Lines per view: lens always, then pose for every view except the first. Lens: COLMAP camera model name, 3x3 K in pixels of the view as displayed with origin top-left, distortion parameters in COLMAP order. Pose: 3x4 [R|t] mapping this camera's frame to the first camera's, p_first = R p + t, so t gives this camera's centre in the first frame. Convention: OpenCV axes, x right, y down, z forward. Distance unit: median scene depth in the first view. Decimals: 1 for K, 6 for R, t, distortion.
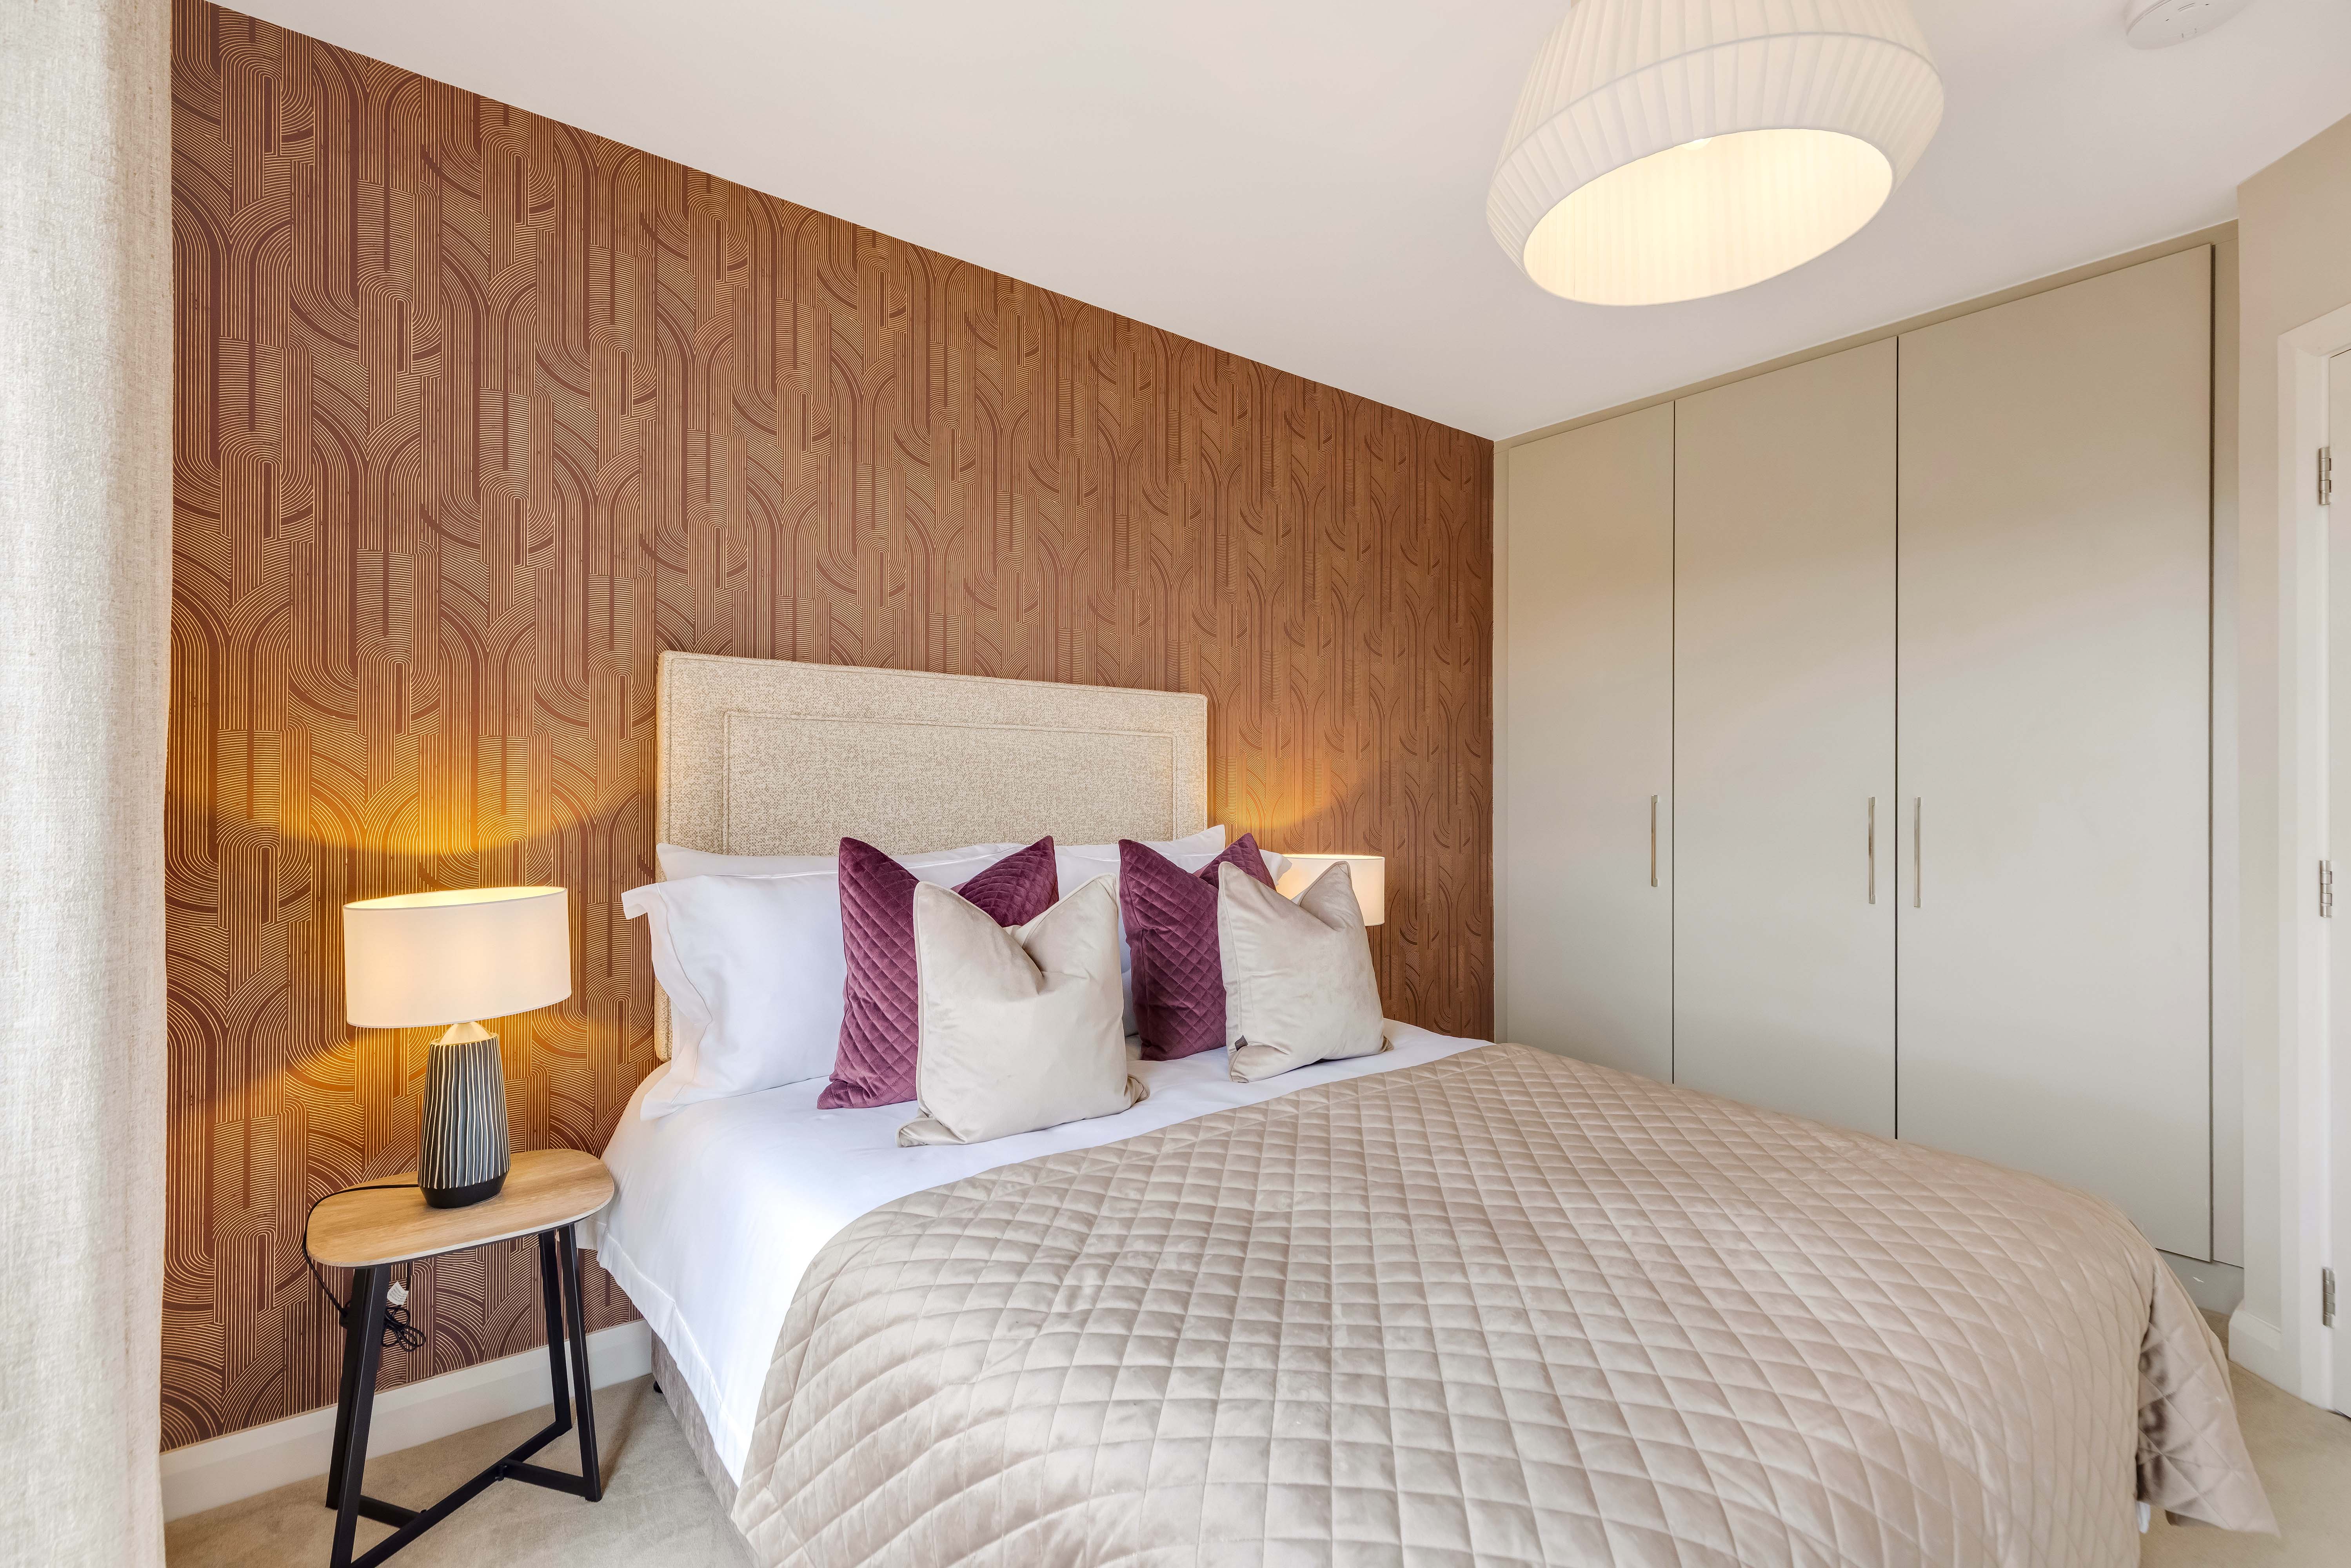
lens RADIAL K [[1108.1, 0, 1177.5], [0, 1108.1, 808.2], [0, 0, 1]] dist [-0.001578, -0.001036]
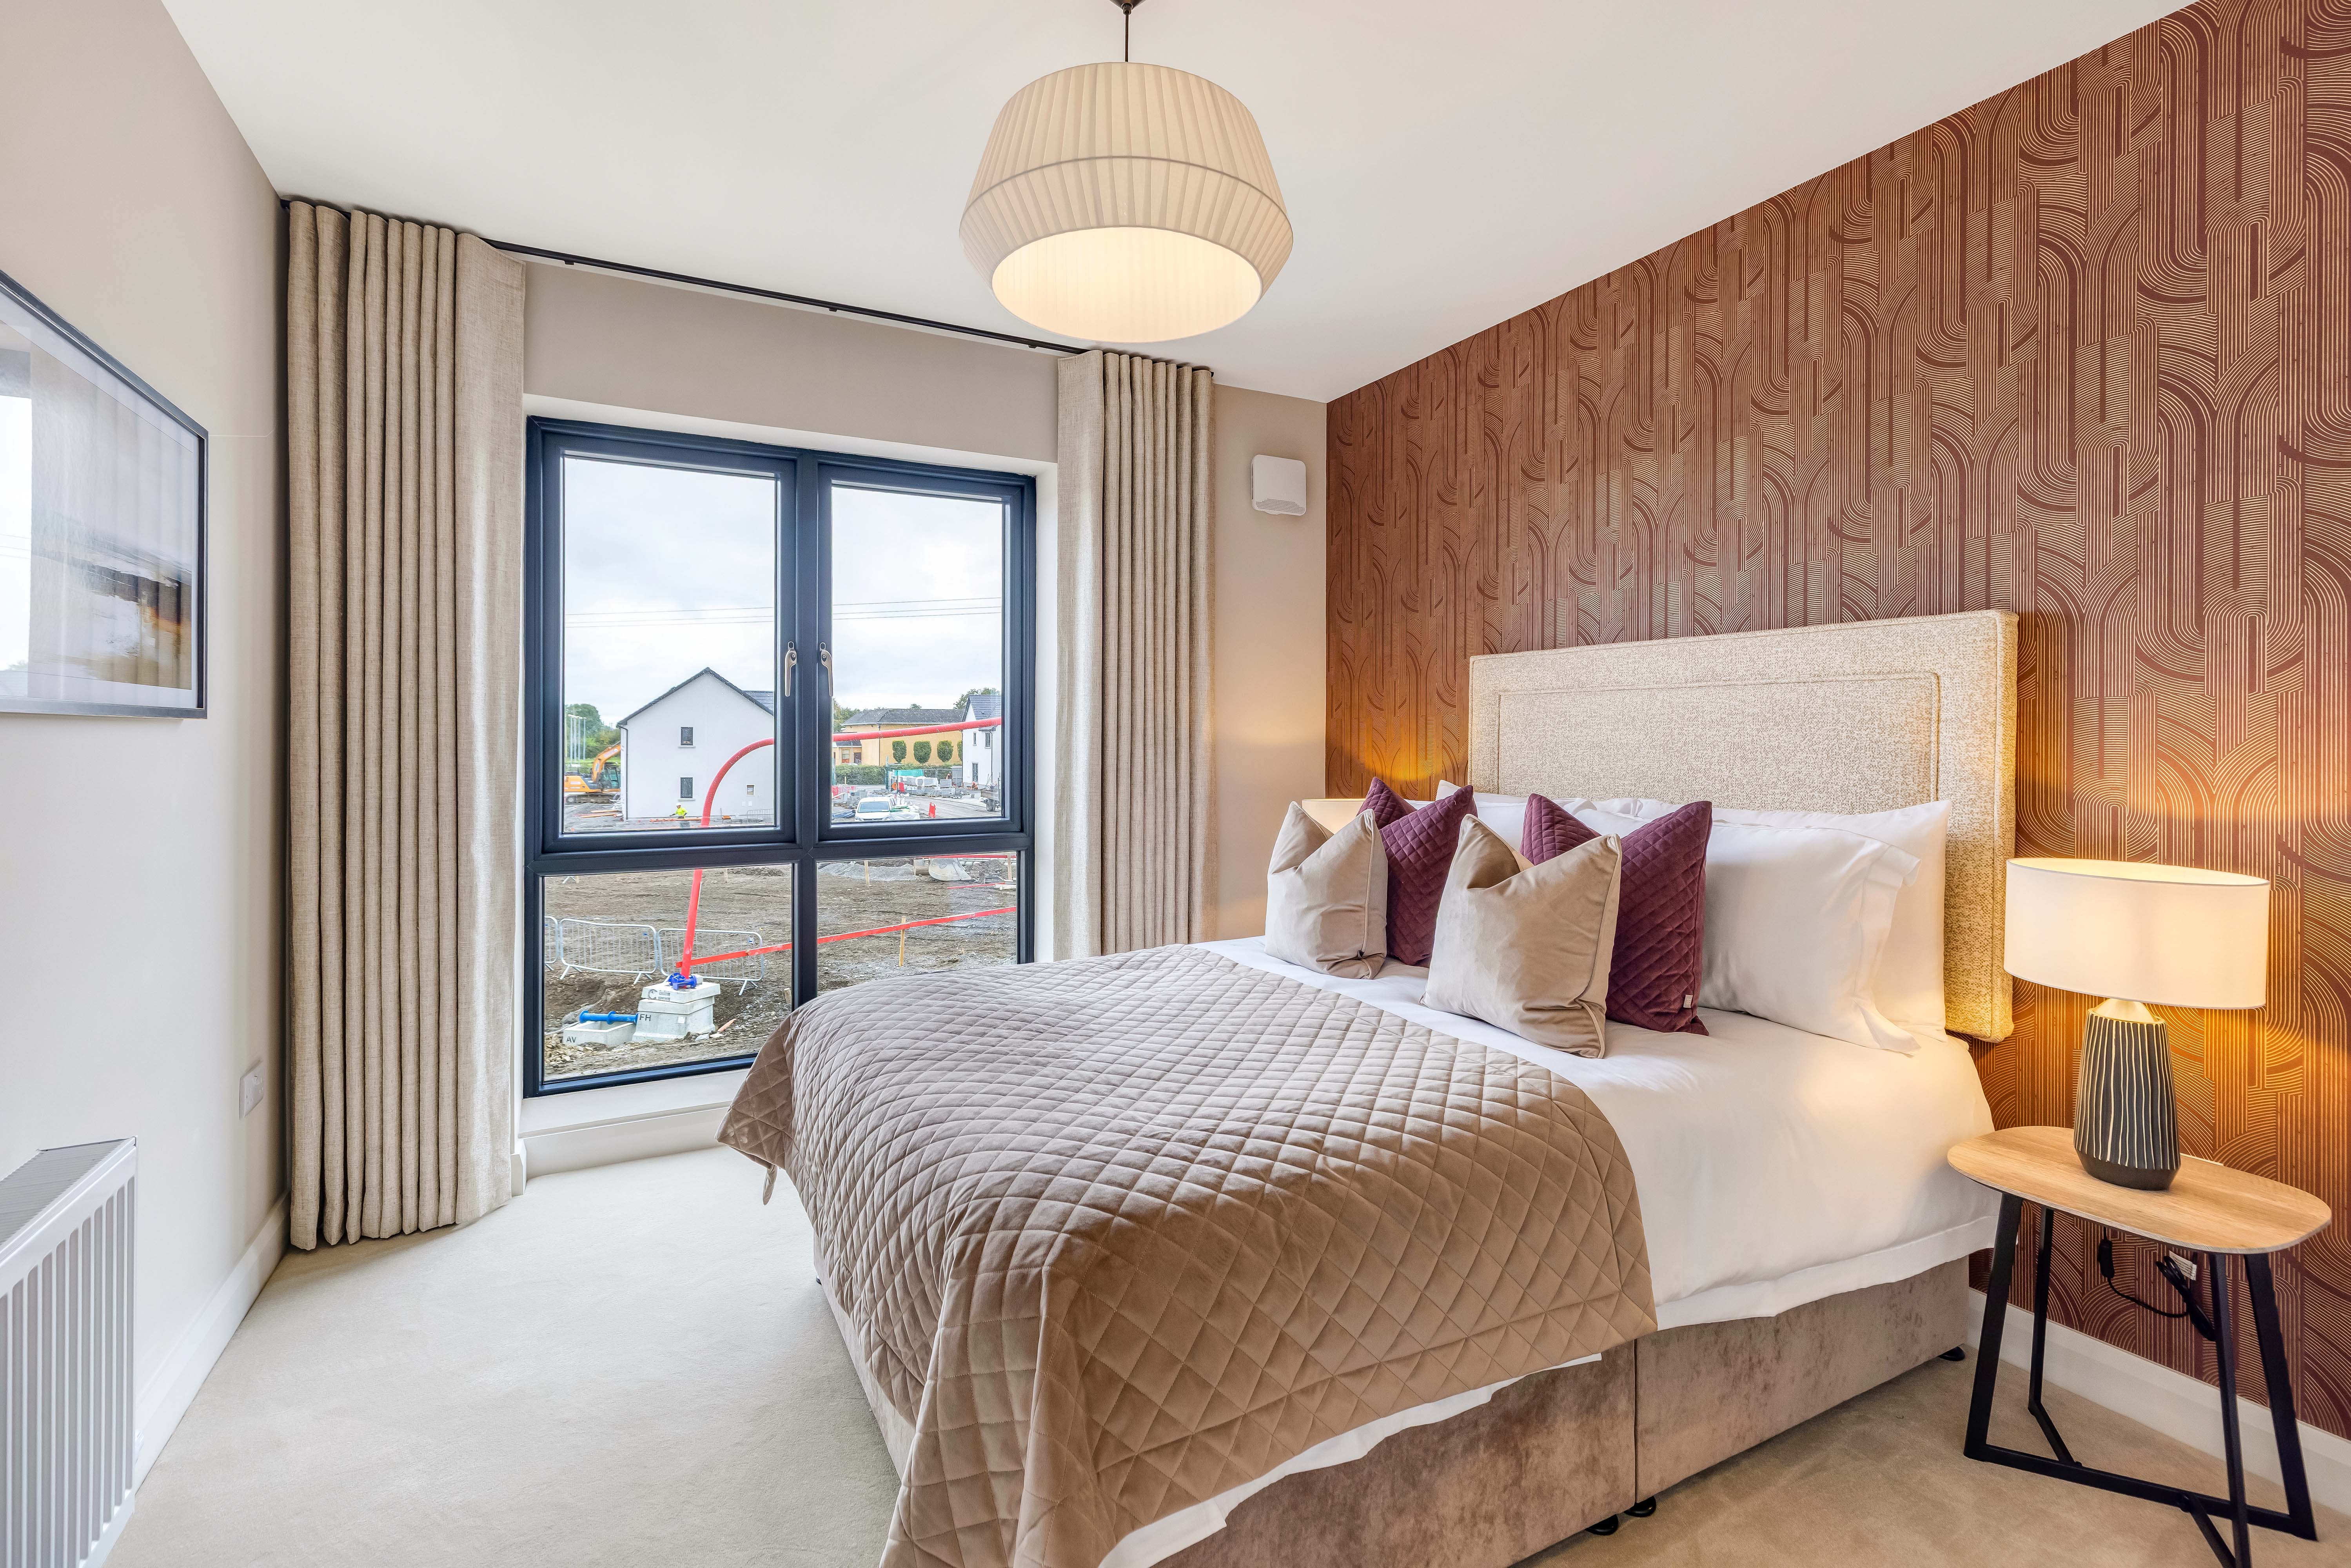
lens RADIAL K [[1050.7, 0, 1170.3], [0, 1050.7, 770.2], [0, 0, 1]] dist [0.005899, -0.000509]
pose [[-0.185811, 0.021070, -0.982359, 0.498404], [-0.023045, 0.999402, 0.025795, -0.006095], [0.982315, 0.027431, -0.185215, 0.413107]]
